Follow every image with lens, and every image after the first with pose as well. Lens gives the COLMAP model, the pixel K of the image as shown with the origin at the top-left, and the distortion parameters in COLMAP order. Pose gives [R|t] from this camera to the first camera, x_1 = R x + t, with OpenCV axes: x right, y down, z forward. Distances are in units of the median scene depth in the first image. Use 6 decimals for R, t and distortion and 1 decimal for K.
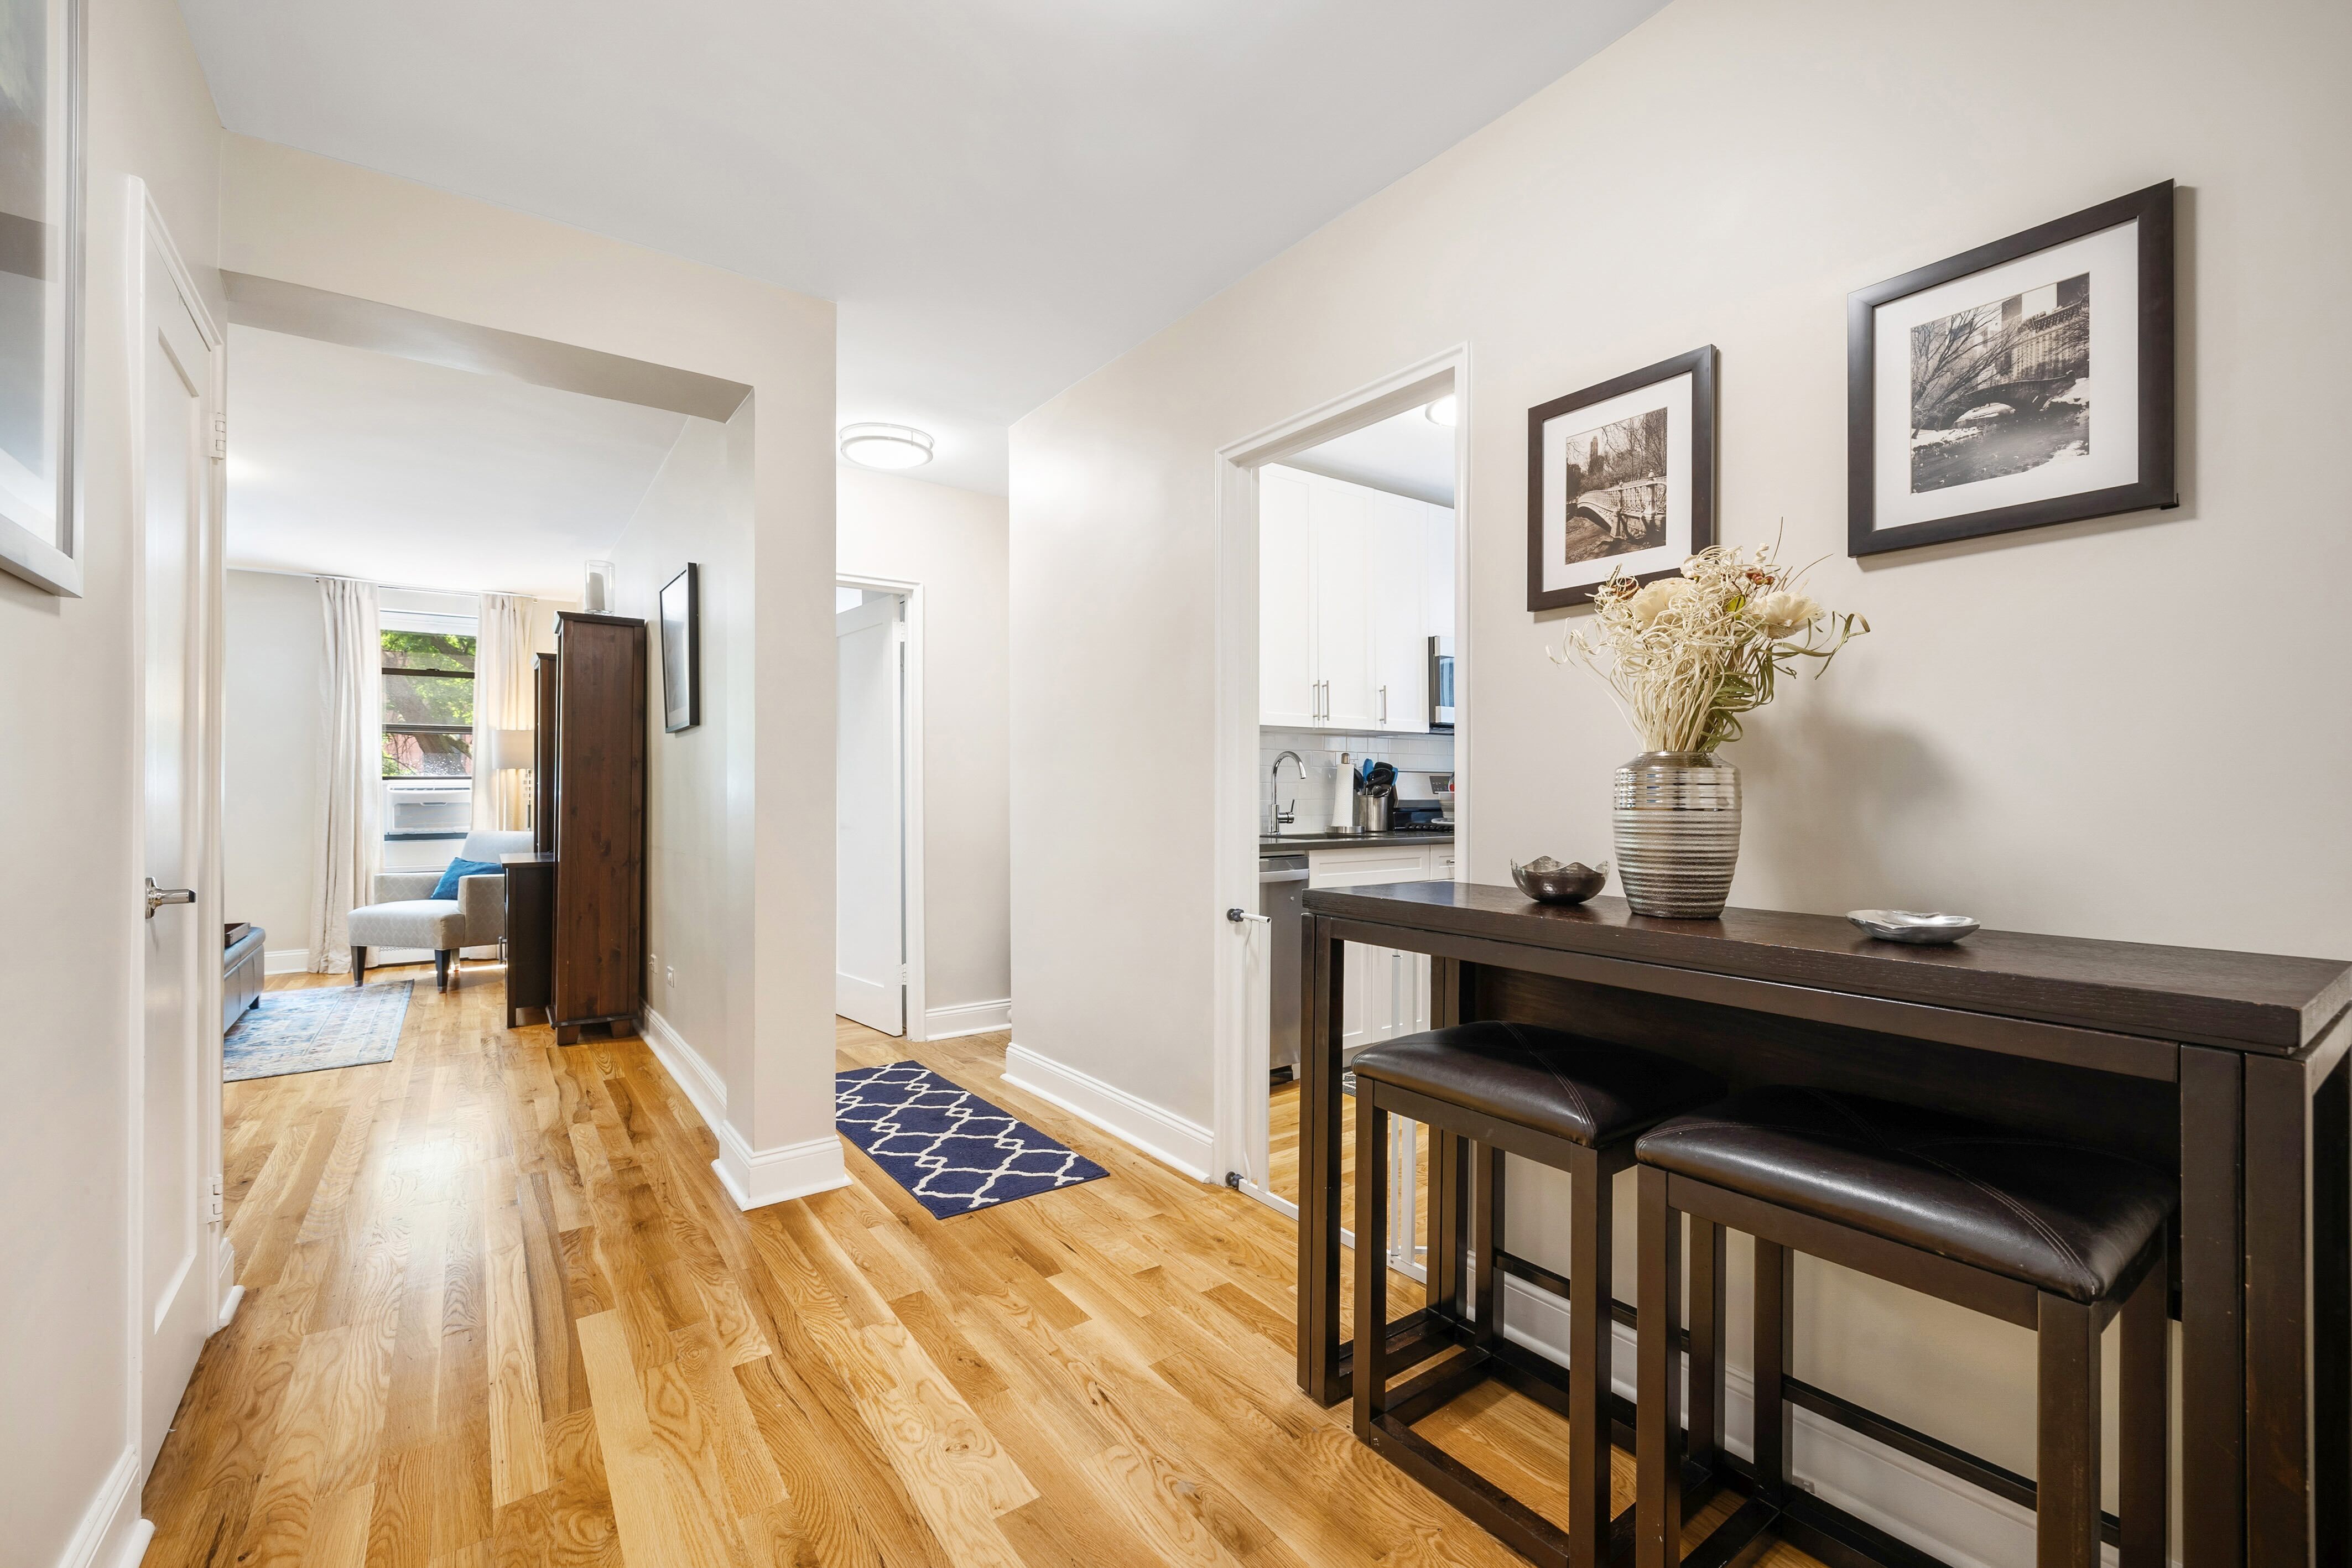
lens RADIAL K [[990.7, 0, 1186.8], [0, 990.7, 775.1], [0, 0, 1]] dist [0.001321, -0.000762]
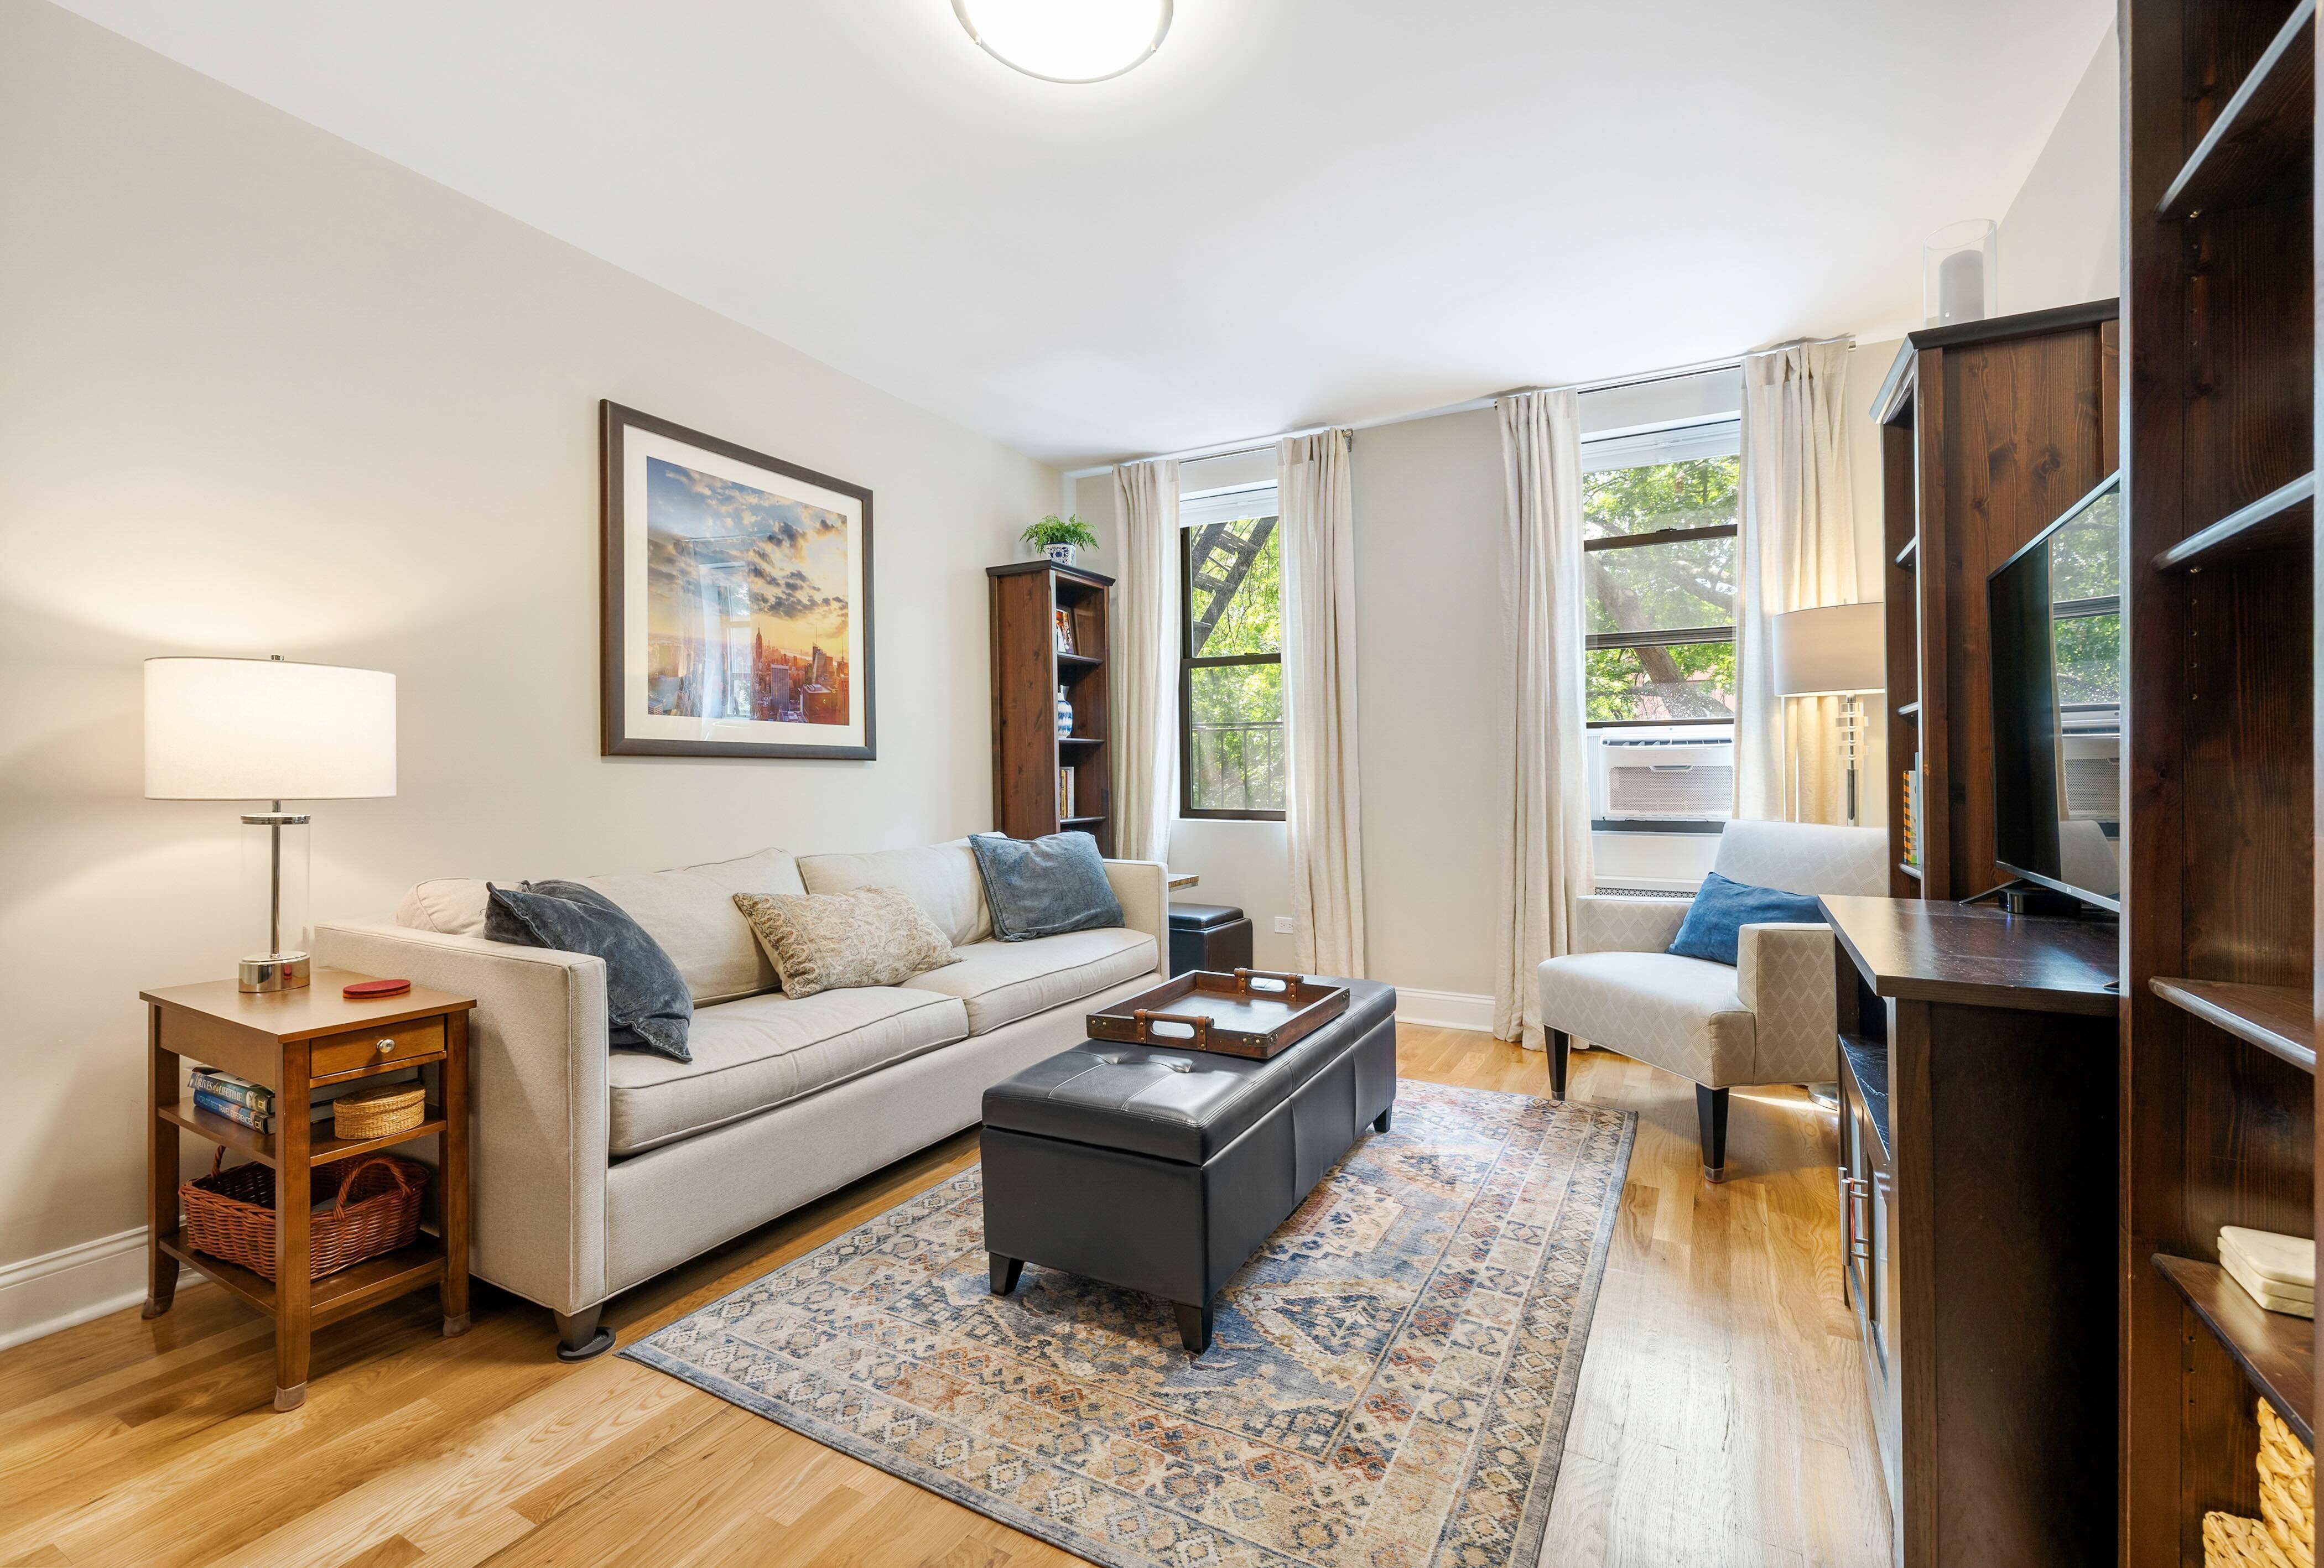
lens RADIAL K [[978.9, 0, 1172.5], [0, 978.9, 776.9], [0, 0, 1]] dist [0.001321, -0.000762]
pose [[0.437806, -0.011265, -0.898999, -0.388710], [0.008051, 0.999931, -0.008609, 0.035926], [0.899033, -0.003469, 0.437867, 0.510431]]
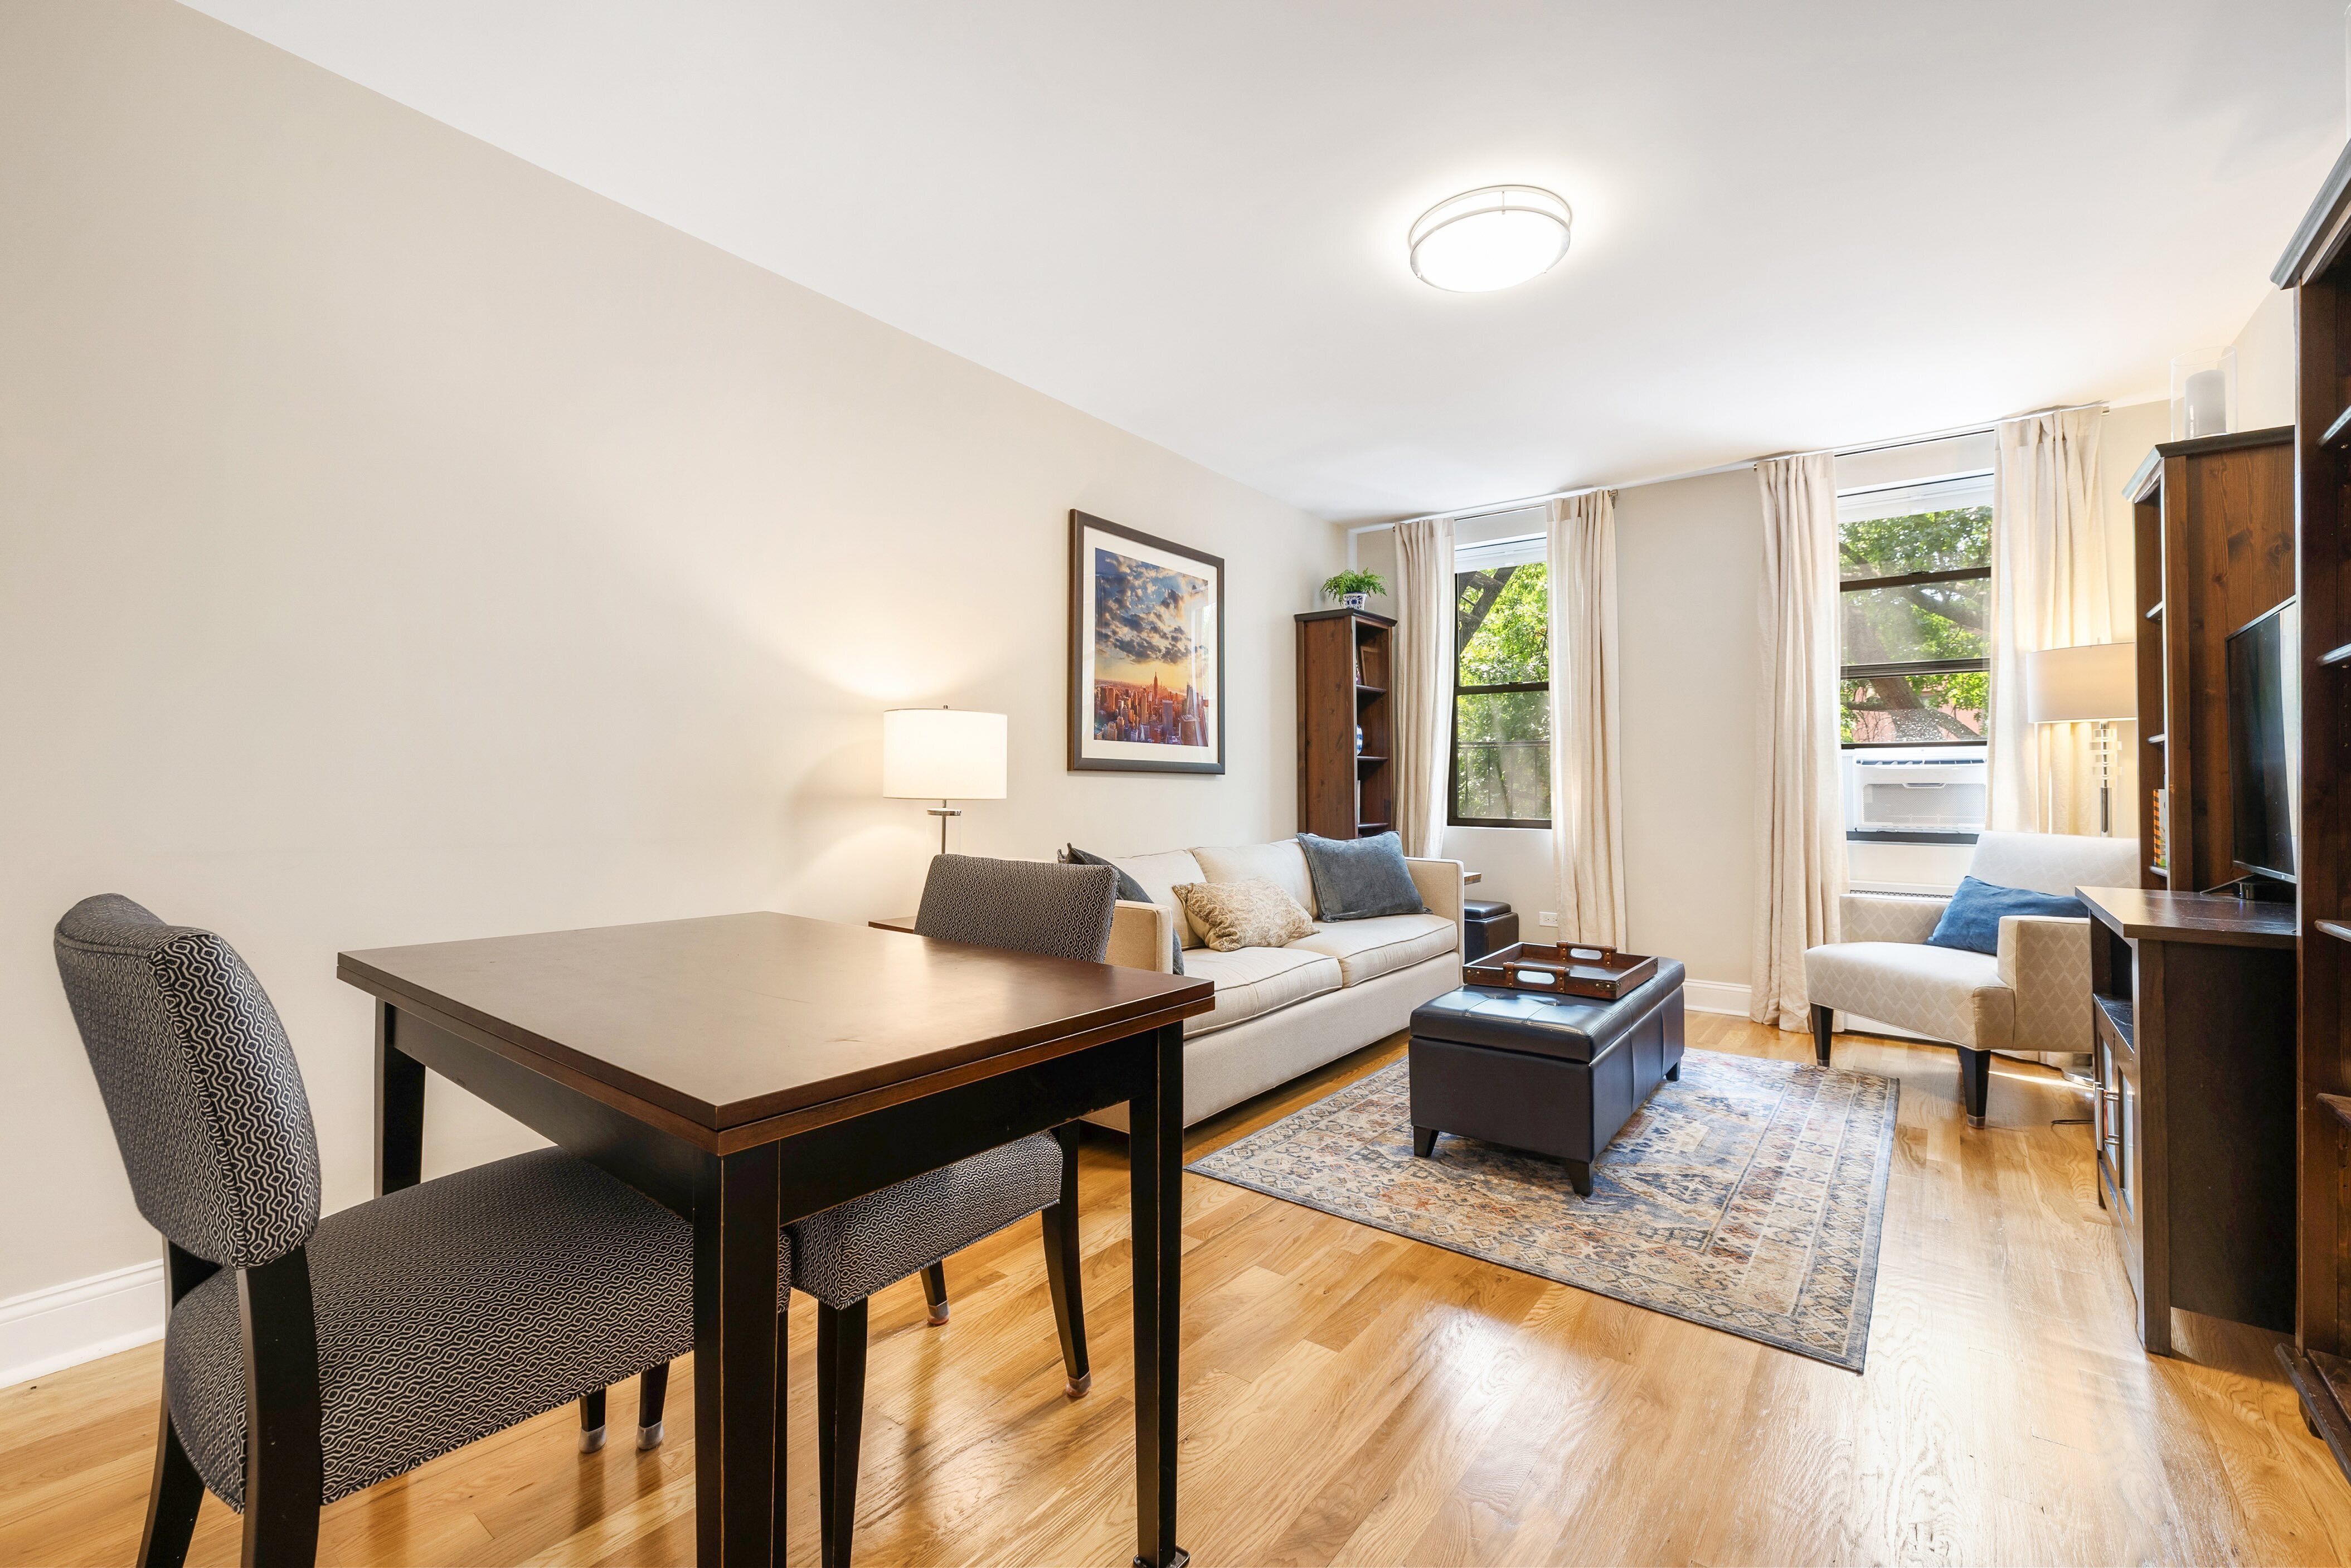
lens RADIAL K [[990.2, 0, 1175.7], [0, 990.2, 779.8], [0, 0, 1]] dist [0.001321, -0.000762]
pose [[0.301470, -0.016911, -0.953326, -0.307112], [-0.001389, 0.999834, -0.018175, 0.037037], [0.953475, 0.006803, 0.301397, 0.365023]]
